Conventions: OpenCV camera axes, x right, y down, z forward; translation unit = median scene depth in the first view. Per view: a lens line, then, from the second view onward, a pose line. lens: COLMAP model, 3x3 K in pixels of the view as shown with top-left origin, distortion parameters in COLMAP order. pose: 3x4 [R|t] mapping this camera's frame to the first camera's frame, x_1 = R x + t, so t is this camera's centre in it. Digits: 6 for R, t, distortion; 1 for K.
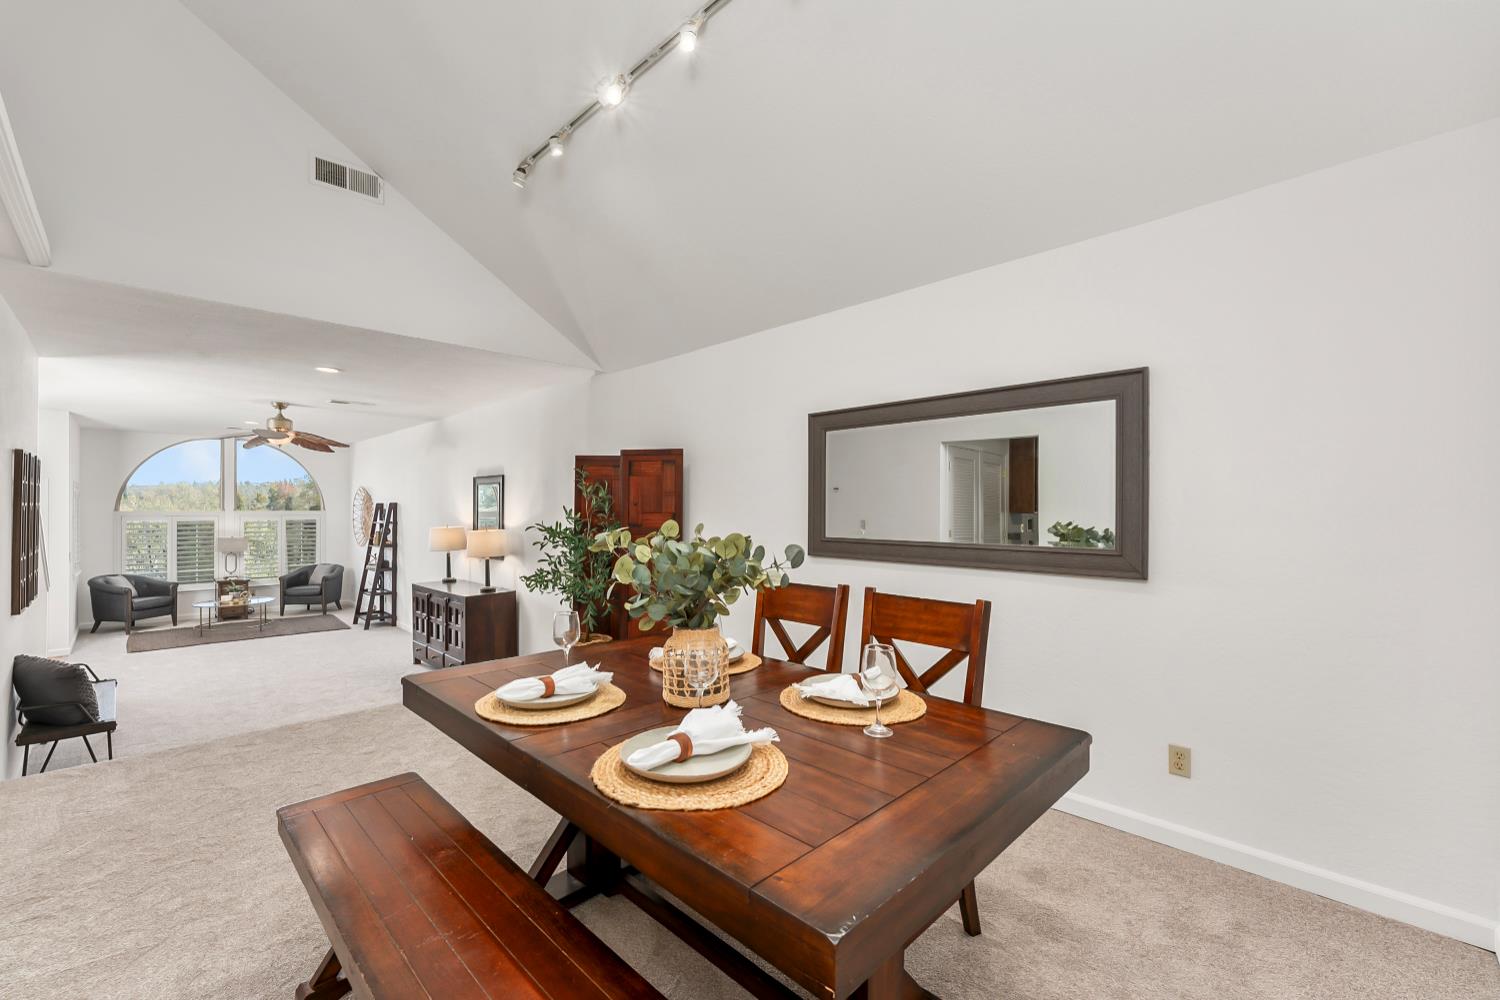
lens RADIAL K [[607.6, 0, 750.0], [0, 607.6, 500.0], [0, 0, 1]] dist [-0.001025, -0.000094]
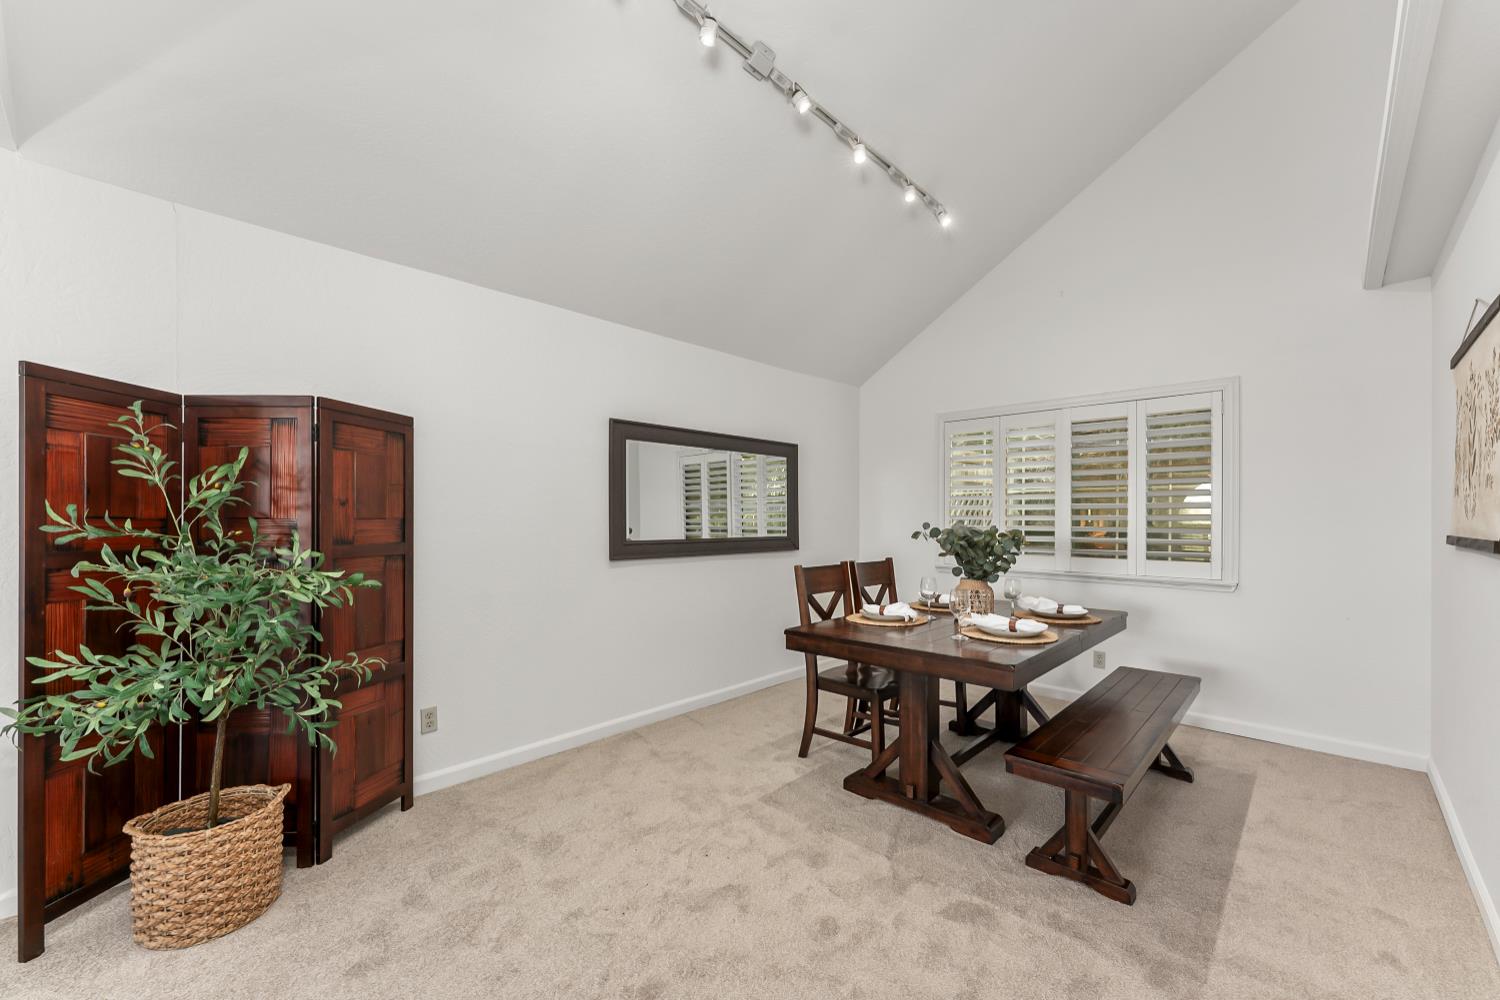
lens RADIAL K [[598.6, 0, 741.9], [0, 598.6, 507.7], [0, 0, 1]] dist [-0.001354, 0.000281]
pose [[-0.021802, 0.002124, 0.999760, -0.909876], [-0.025967, 0.999659, -0.002690, 0.002861], [-0.999425, -0.026019, -0.021739, 0.820475]]
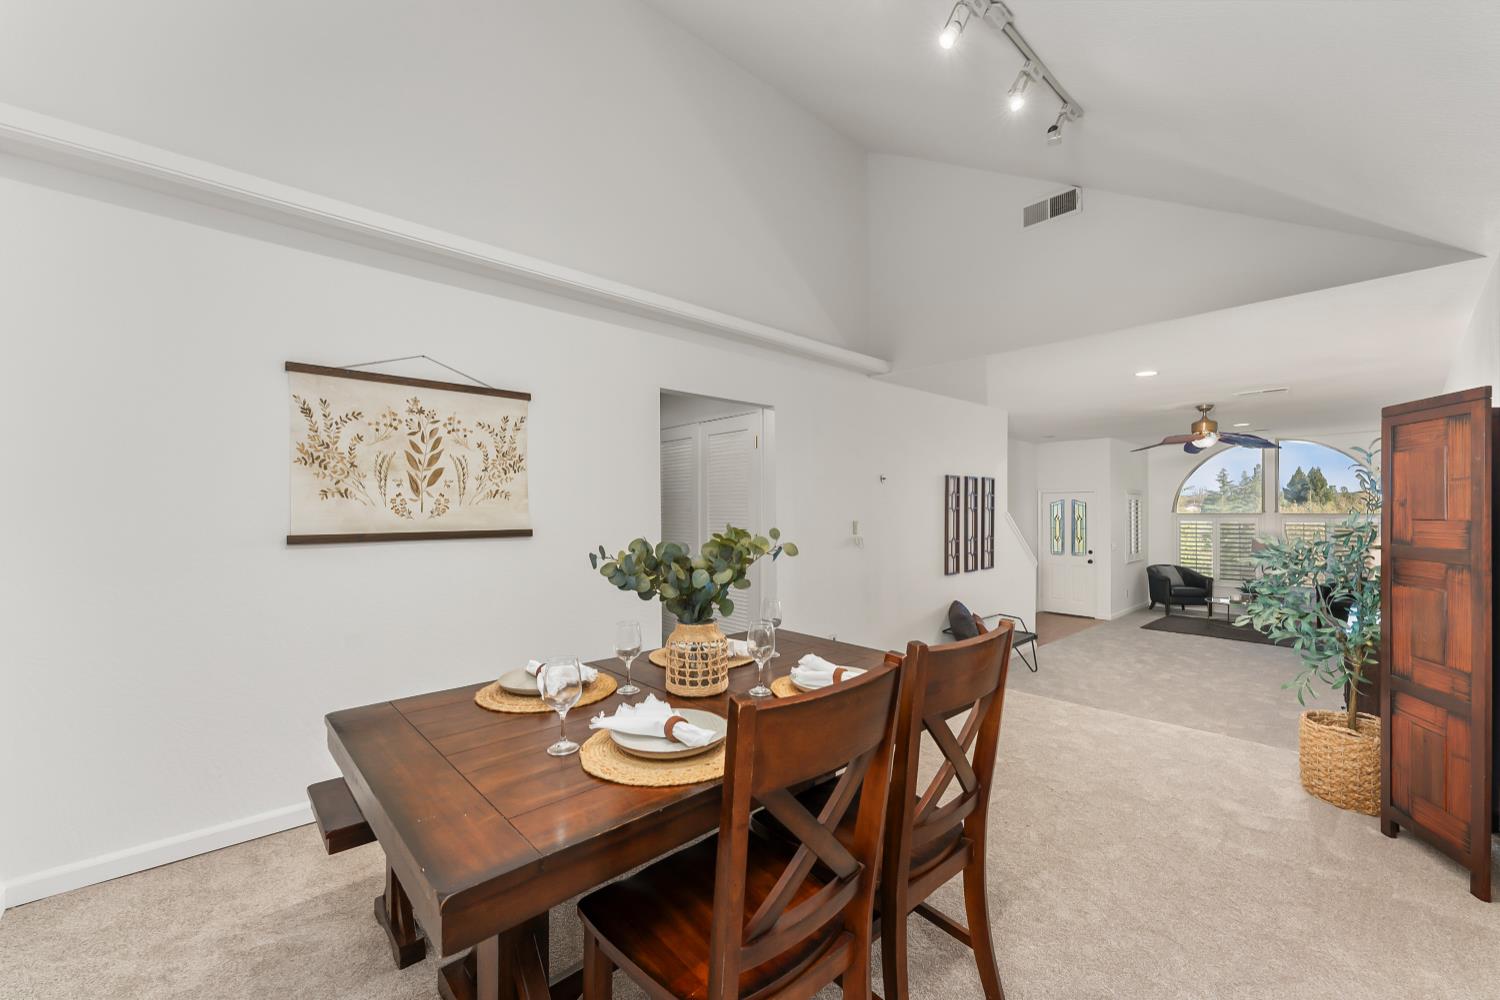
lens RADIAL K [[598.6, 0, 741.9], [0, 598.6, 507.7], [0, 0, 1]] dist [-0.001354, 0.000281]
pose [[-0.038110, -0.008769, -0.999235, 0.465479], [0.023472, 0.999678, -0.009669, 0.001287], [0.998998, -0.023823, -0.037891, 0.532885]]
